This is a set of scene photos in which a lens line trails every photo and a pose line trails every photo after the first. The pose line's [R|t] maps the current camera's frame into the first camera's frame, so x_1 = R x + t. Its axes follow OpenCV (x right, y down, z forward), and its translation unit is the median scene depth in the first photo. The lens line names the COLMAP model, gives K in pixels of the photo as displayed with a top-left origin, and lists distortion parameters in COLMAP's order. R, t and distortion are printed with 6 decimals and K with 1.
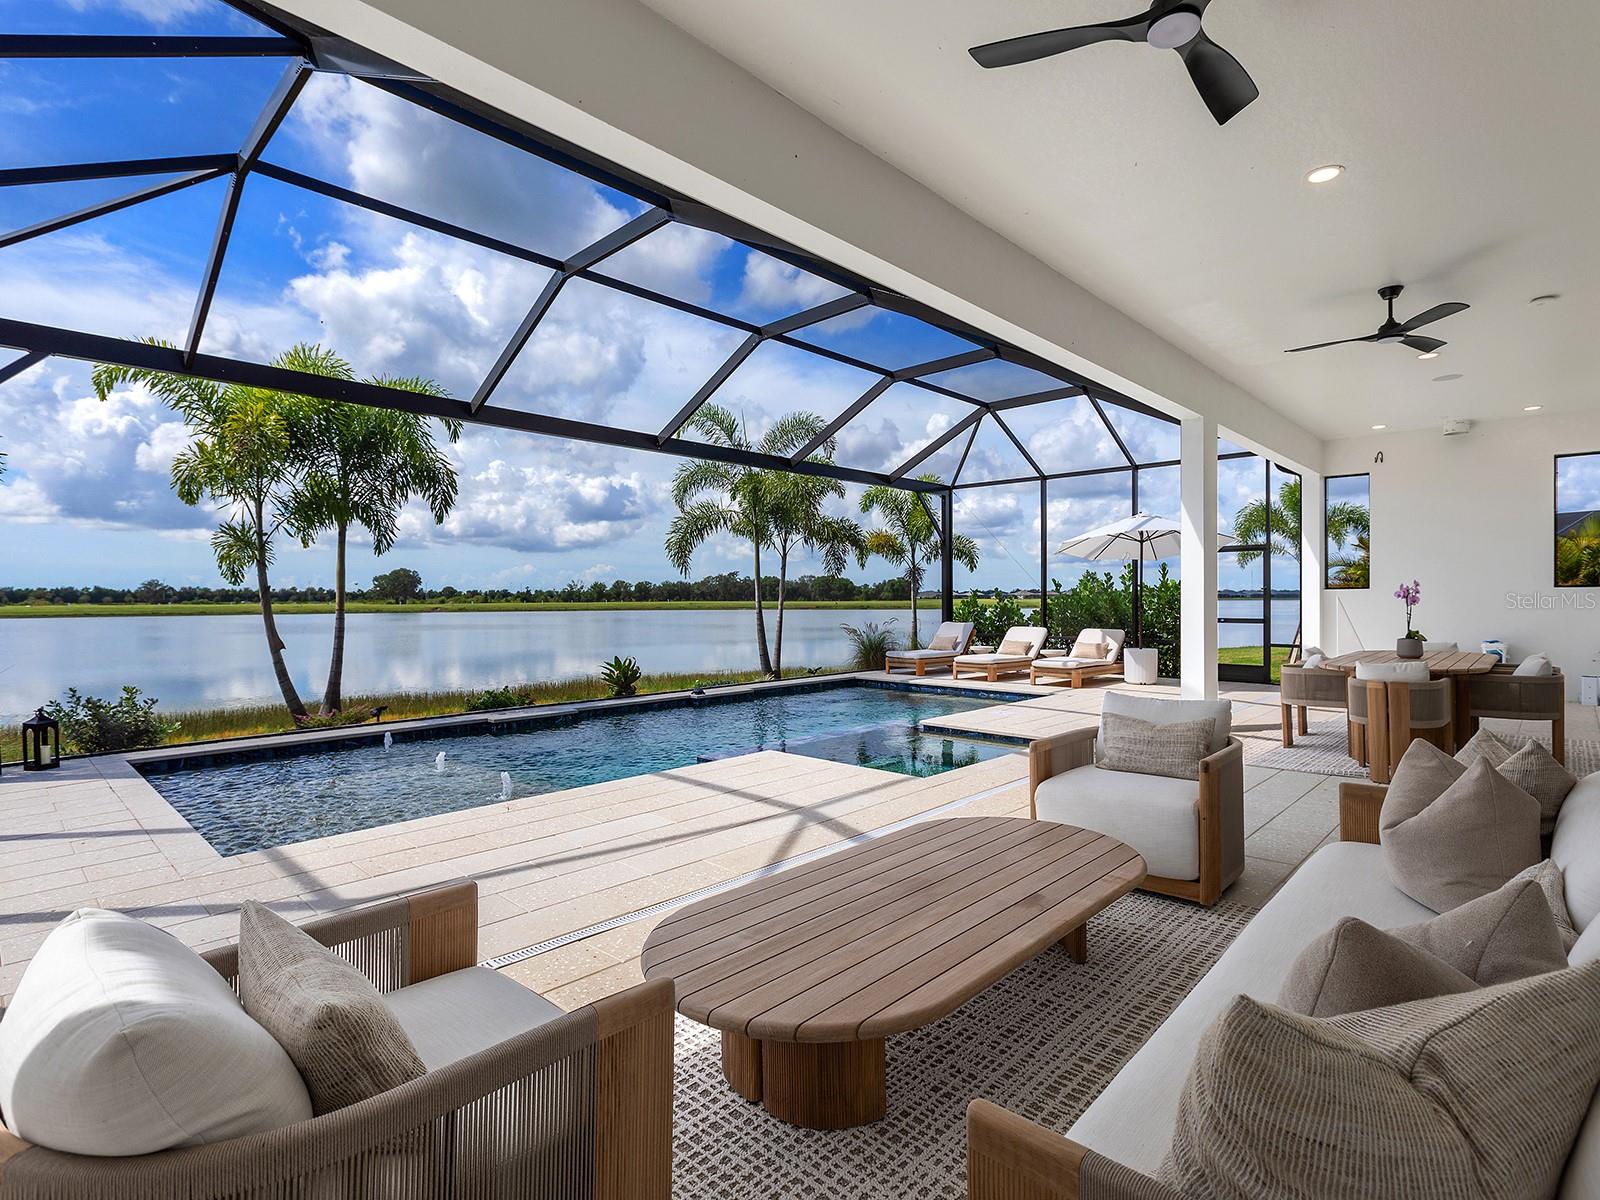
lens RADIAL K [[801.4, 0, 808.4], [0, 801.4, 589.1], [0, 0, 1]] dist [-0.000709, -0.000189]
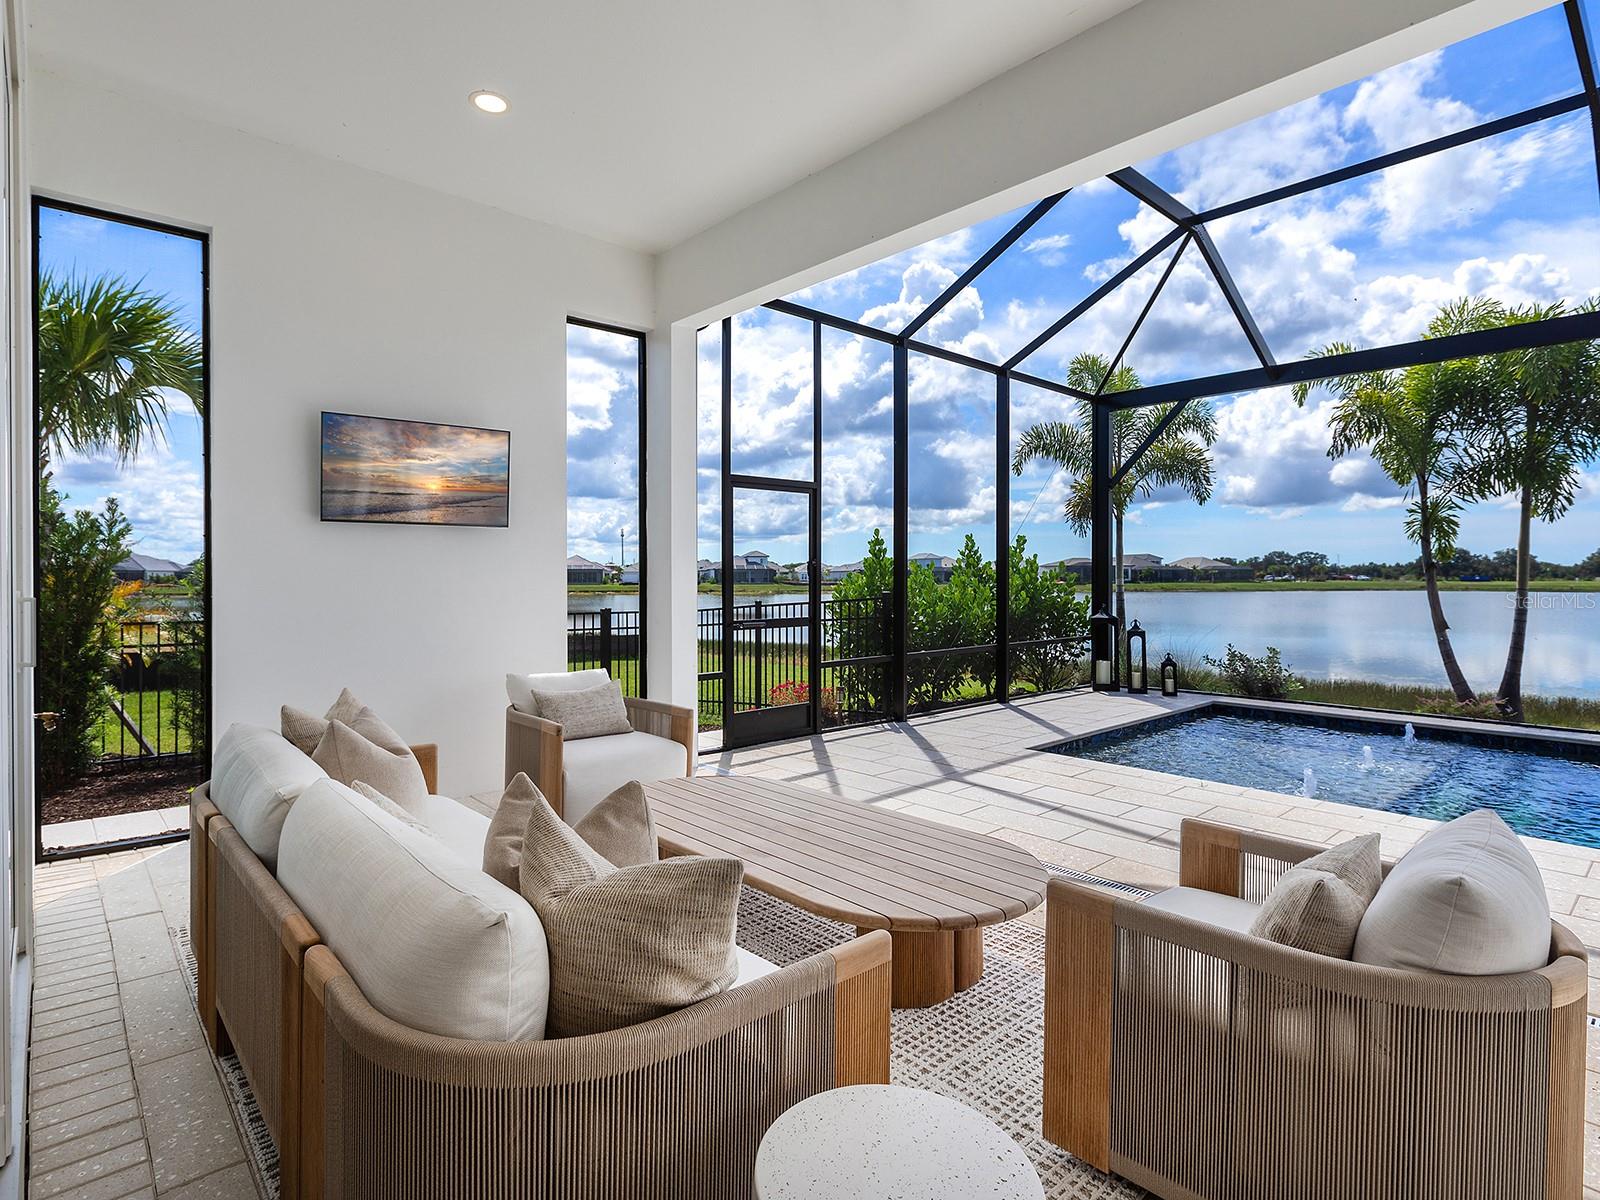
lens RADIAL K [[834.7, 0, 787.3], [0, 834.7, 564.3], [0, 0, 1]] dist [-0.001045, -0.002757]
pose [[-0.077727, -0.008649, -0.996937, 0.260202], [0.010577, 0.999899, -0.009499, -0.000233], [0.996919, -0.011283, -0.077628, 0.206171]]
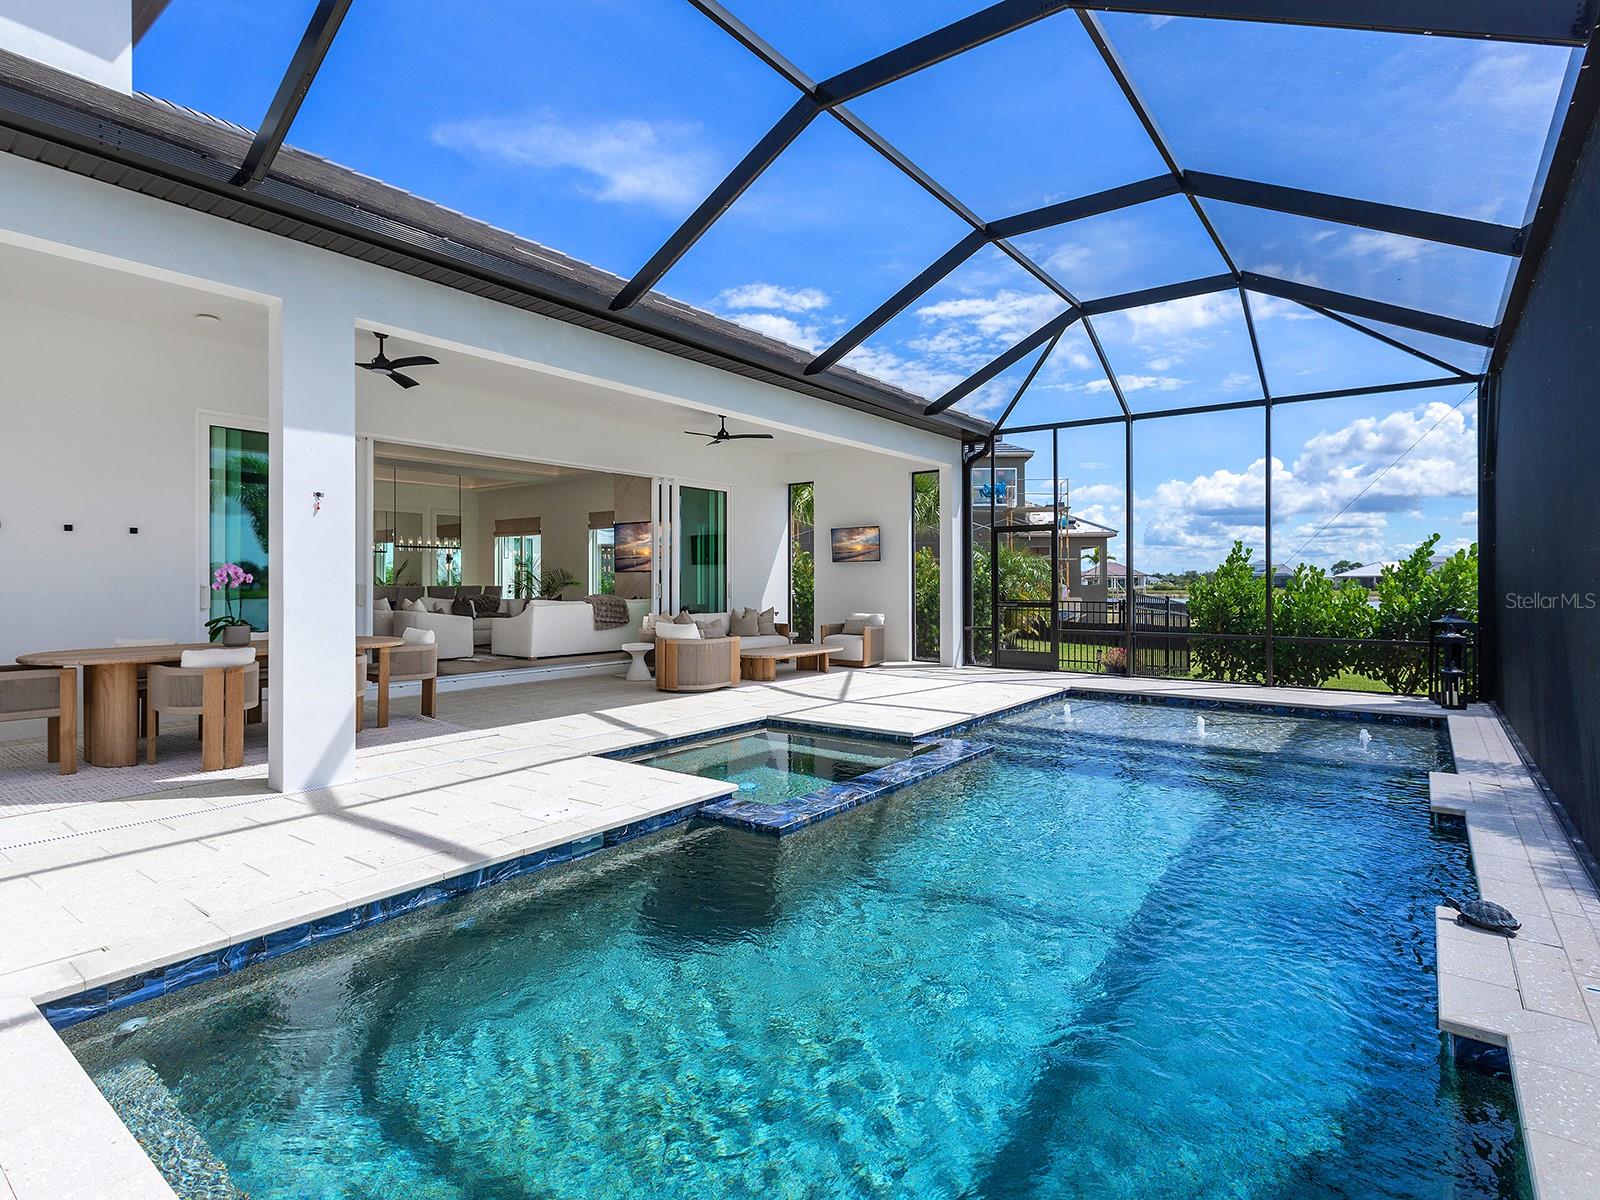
lens RADIAL K [[801.4, 0, 808.4], [0, 801.4, 589.1], [0, 0, 1]] dist [-0.000709, -0.000189]
pose [[-0.993866, 0.010402, -0.110103, 0.100241], [0.010273, 0.999946, 0.001737, 0.009967], [0.110115, 0.000595, -0.993919, 0.991656]]
